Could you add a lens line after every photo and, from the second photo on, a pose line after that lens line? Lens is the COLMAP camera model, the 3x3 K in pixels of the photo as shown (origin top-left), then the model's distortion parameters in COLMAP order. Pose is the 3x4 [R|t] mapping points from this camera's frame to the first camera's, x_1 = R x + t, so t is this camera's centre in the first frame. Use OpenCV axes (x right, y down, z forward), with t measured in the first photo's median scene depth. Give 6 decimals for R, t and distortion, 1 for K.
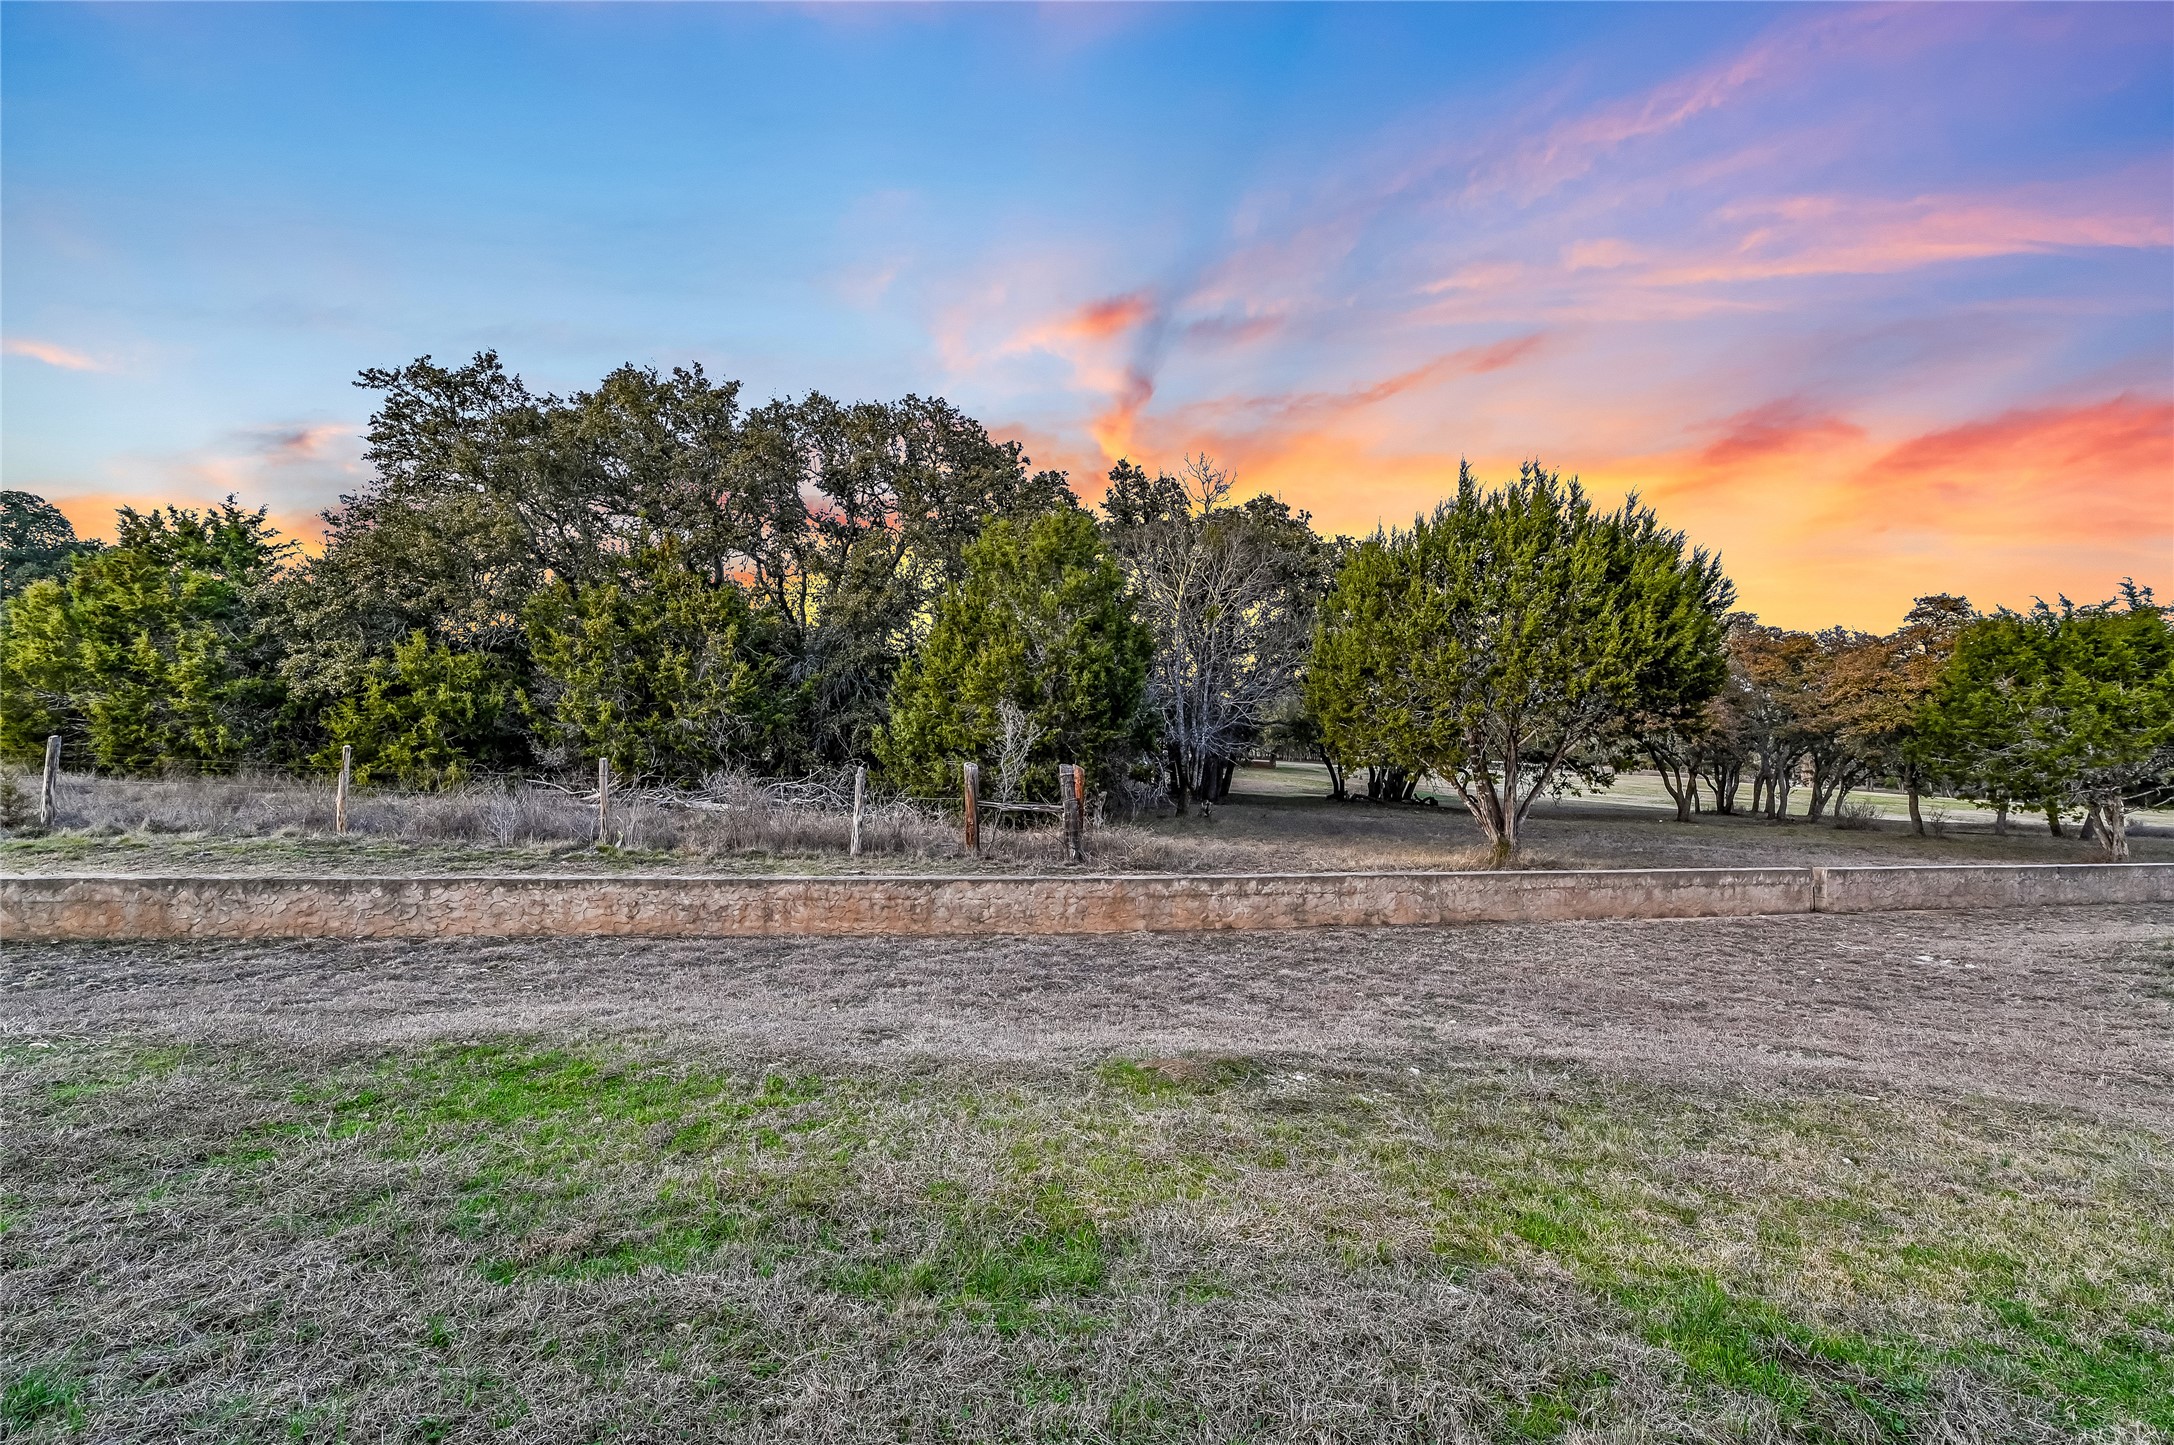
lens RADIAL K [[911.5, 0, 1087.0], [0, 911.5, 722.5], [0, 0, 1]] dist [0.001906, 0.000278]
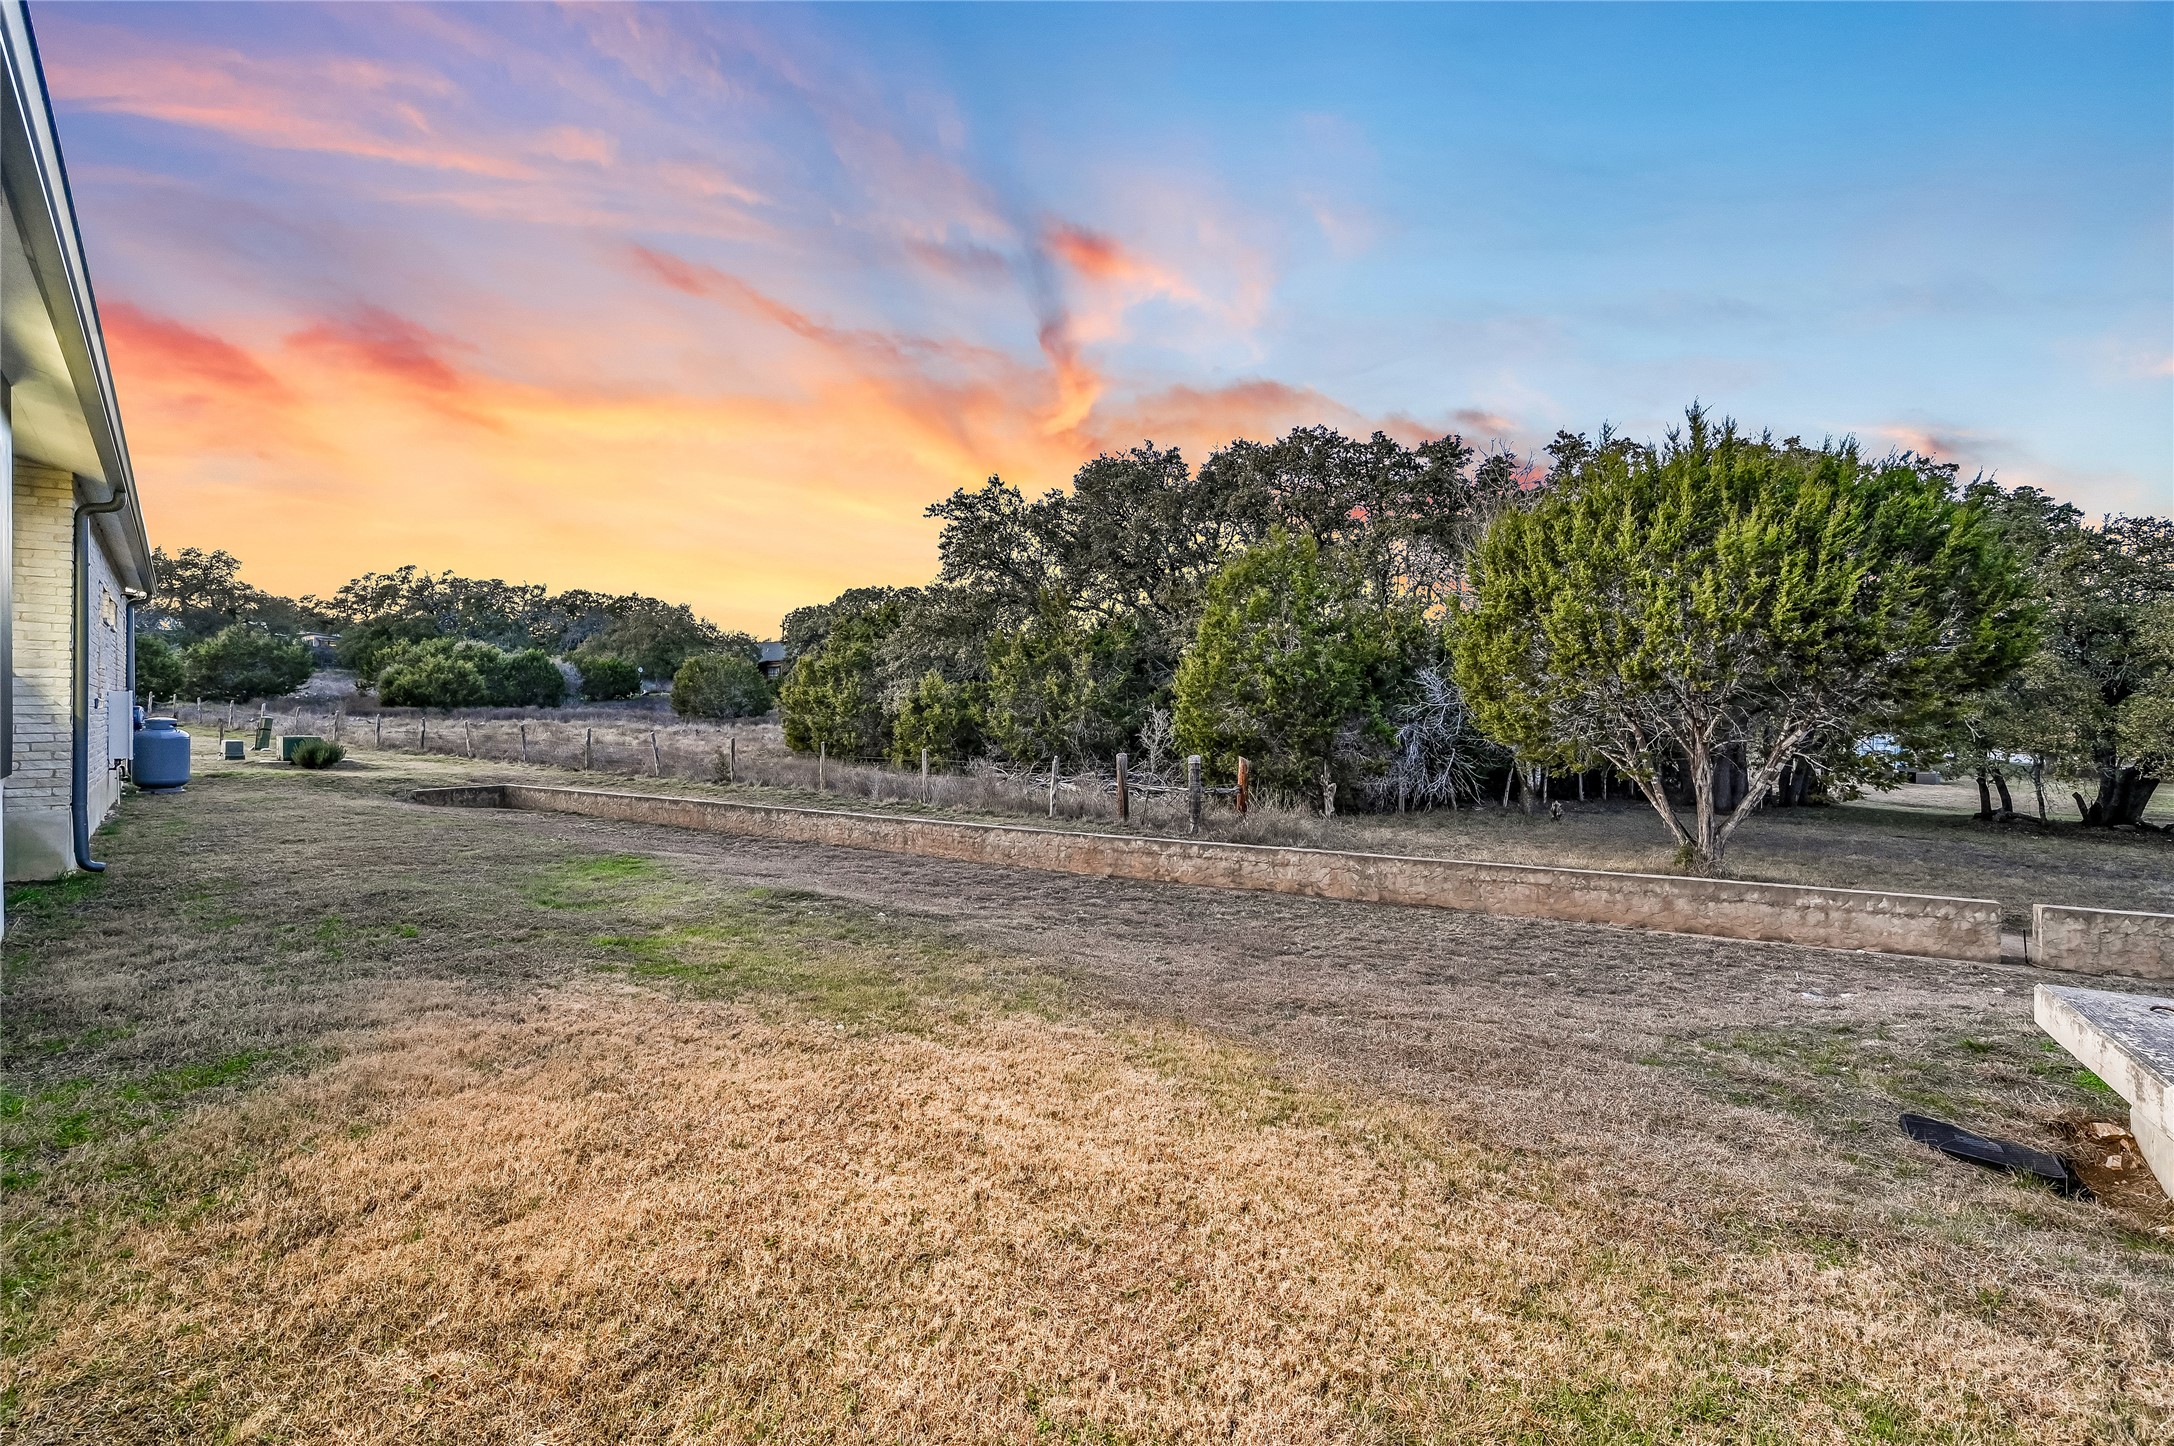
lens RADIAL K [[911.5, 0, 1087.0], [0, 911.5, 723.0], [0, 0, 1]] dist [0.001906, 0.000278]
pose [[0.758494, -0.017834, -0.651436, 0.831097], [0.015245, 0.999838, -0.009621, 0.015150], [0.651501, -0.002633, 0.758643, -0.033816]]
